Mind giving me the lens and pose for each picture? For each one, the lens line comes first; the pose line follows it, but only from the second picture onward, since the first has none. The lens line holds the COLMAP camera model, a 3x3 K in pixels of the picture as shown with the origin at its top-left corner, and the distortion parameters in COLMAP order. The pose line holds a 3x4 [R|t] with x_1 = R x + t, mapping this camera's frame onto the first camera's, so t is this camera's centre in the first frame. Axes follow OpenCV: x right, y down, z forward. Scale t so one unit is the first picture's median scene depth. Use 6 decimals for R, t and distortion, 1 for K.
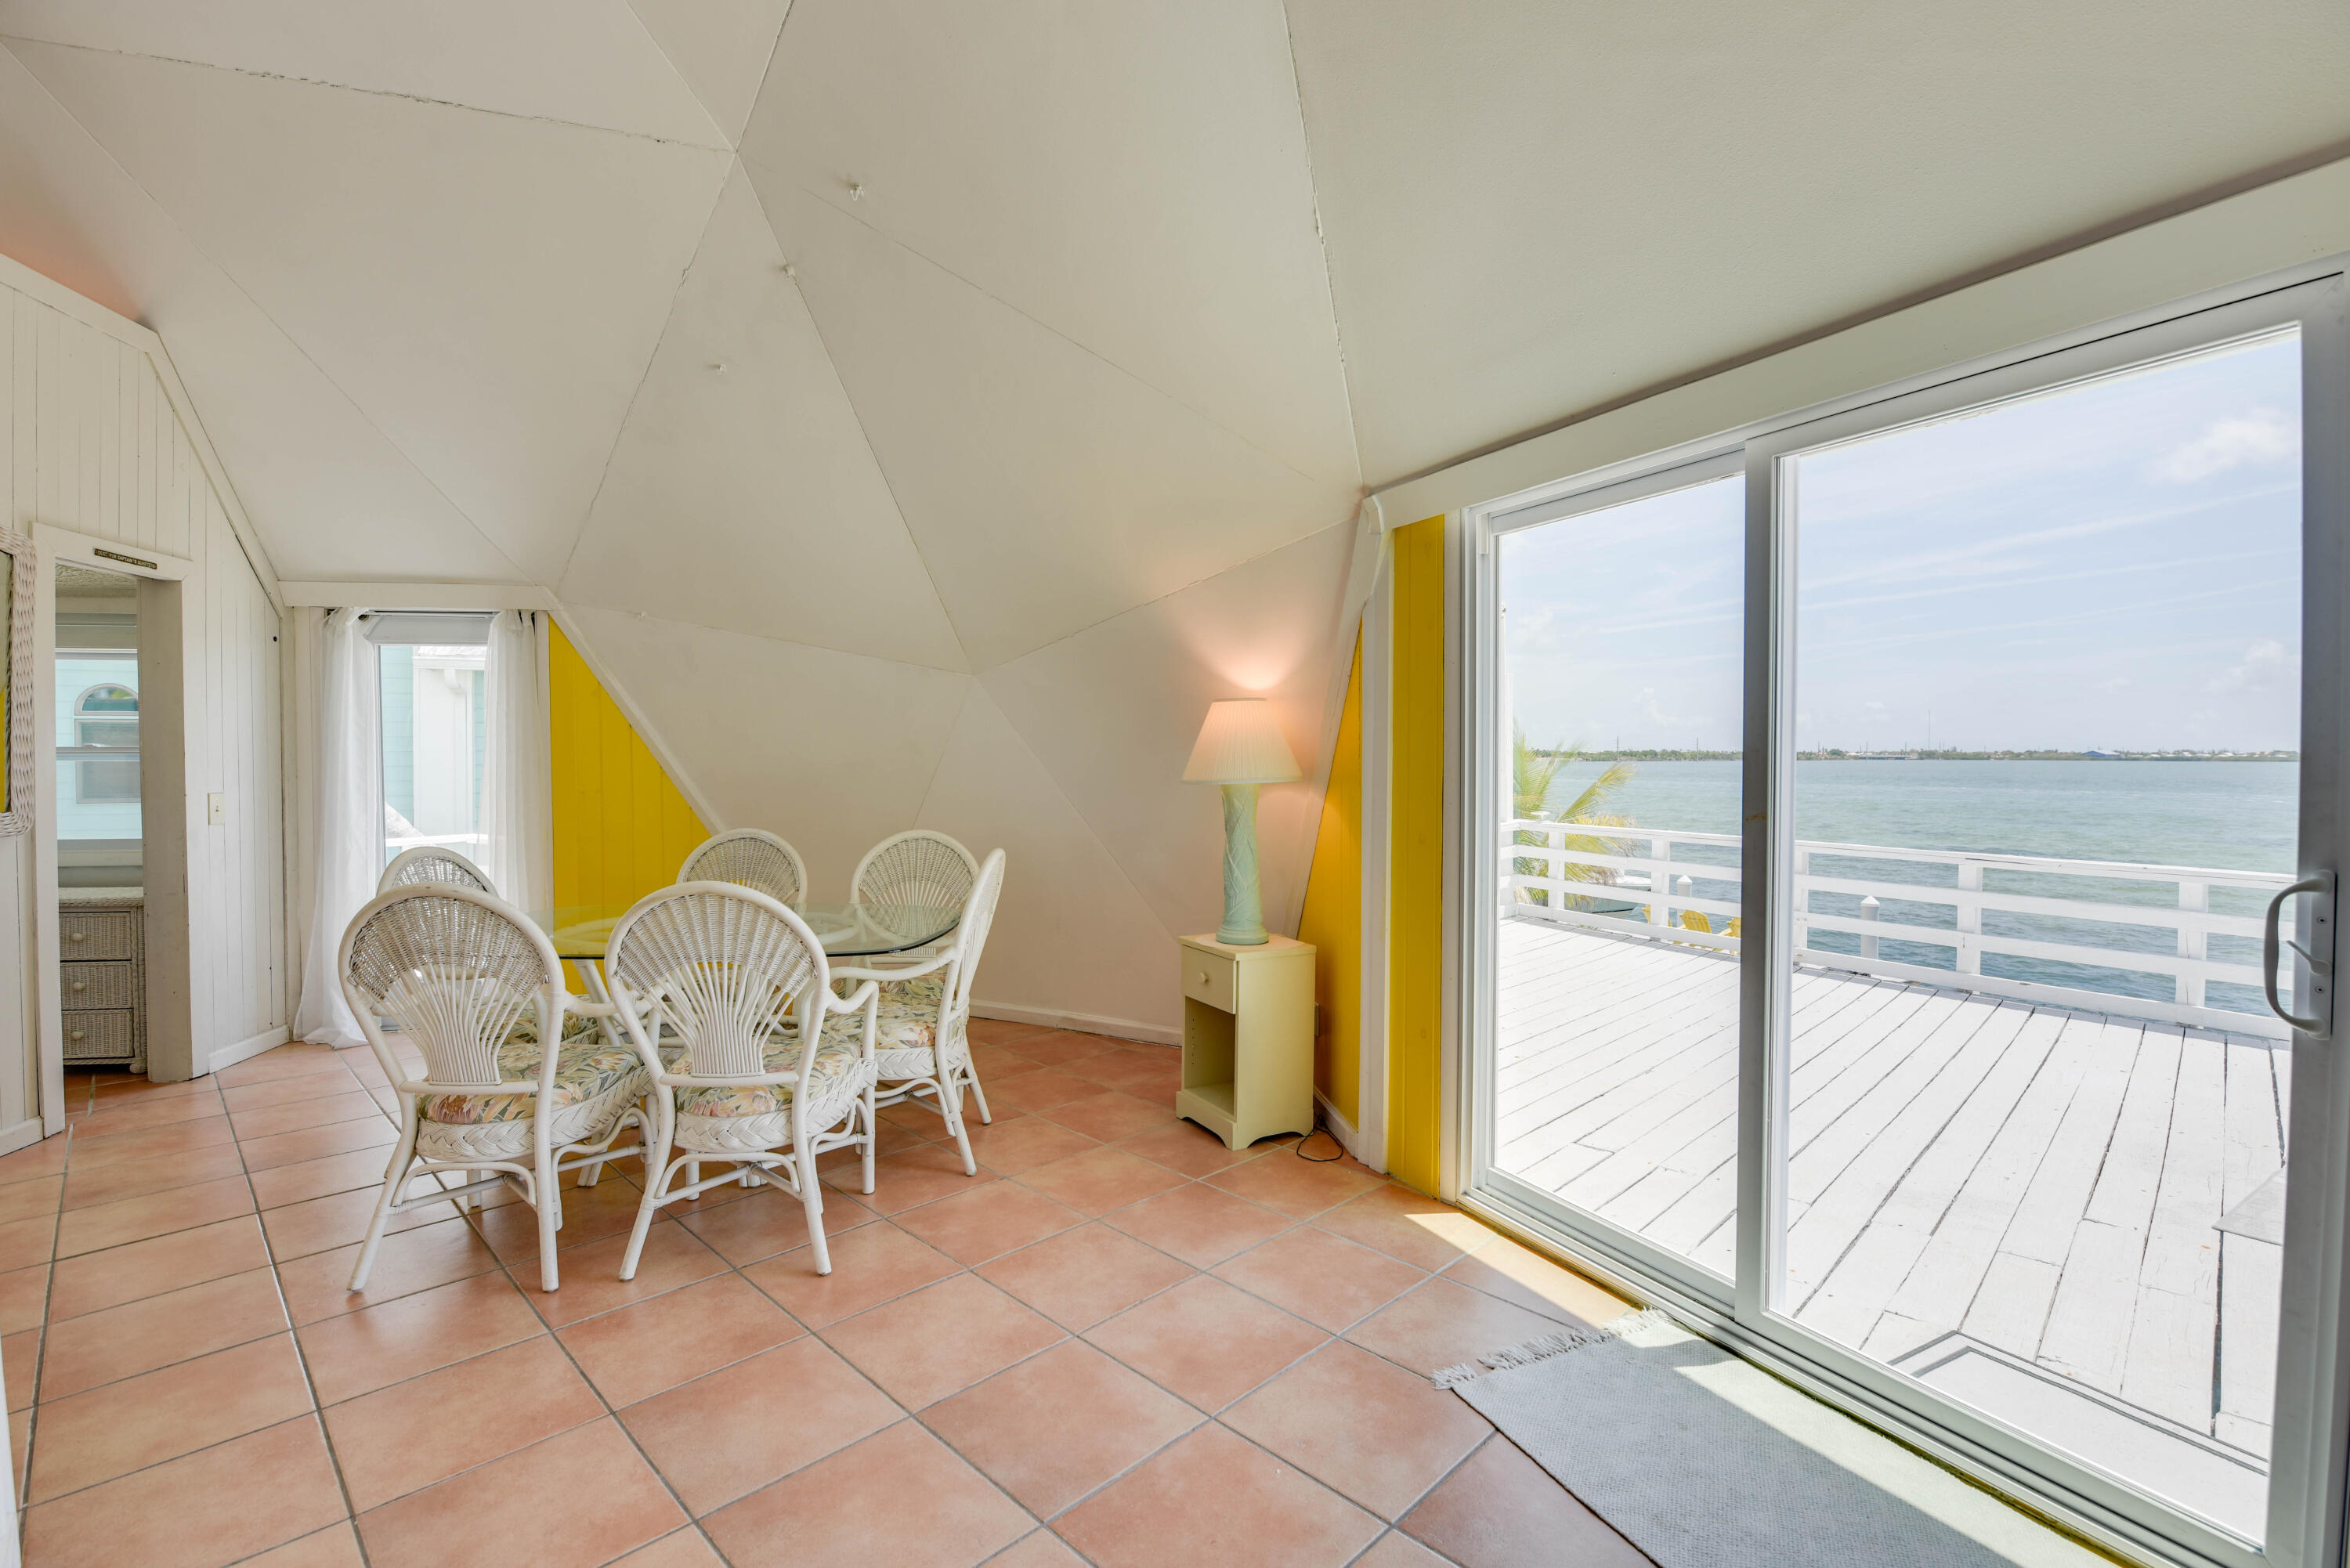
lens RADIAL K [[1052.6, 0, 1175.0], [0, 1052.6, 784.0], [0, 0, 1]] dist [0.000696, -0.009772]
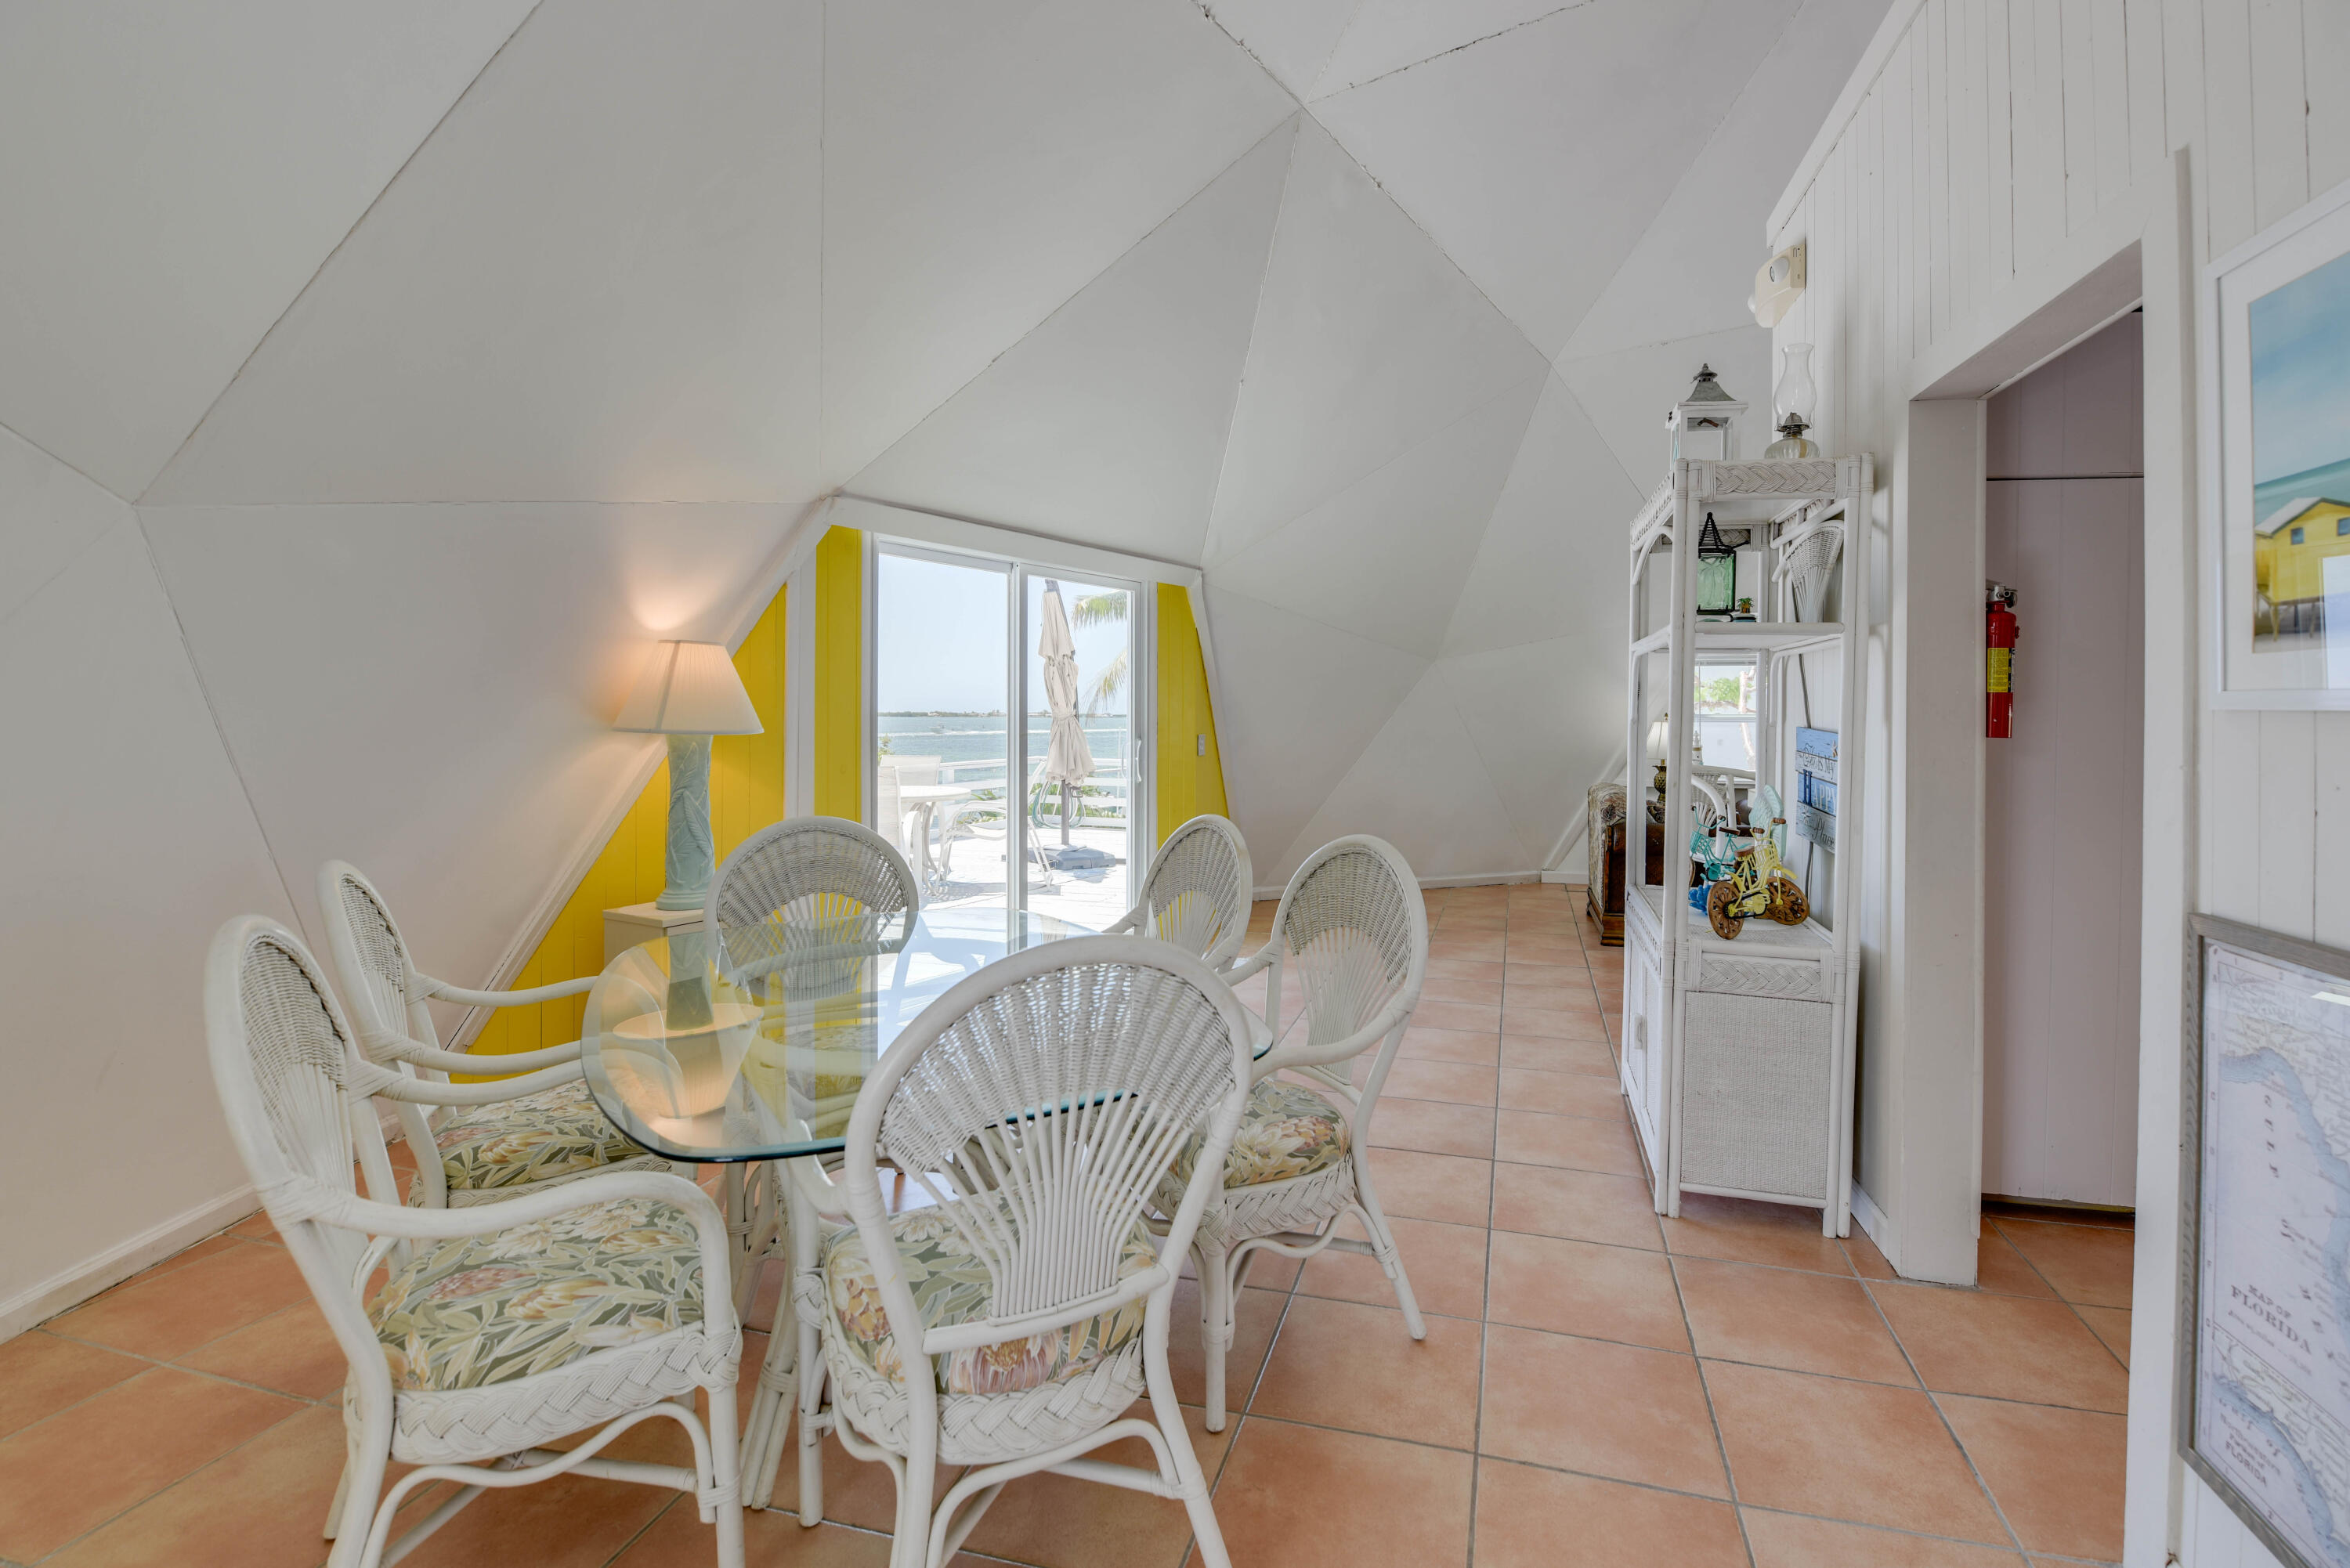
lens RADIAL K [[1020.6, 0, 1187.9], [0, 1020.6, 726.8], [0, 0, 1]] dist [0.000642, -0.009708]
pose [[-0.396172, -0.012173, 0.918096, -0.903772], [0.011114, 0.999775, 0.018052, -0.017401], [-0.918109, 0.017356, -0.395947, 0.925099]]
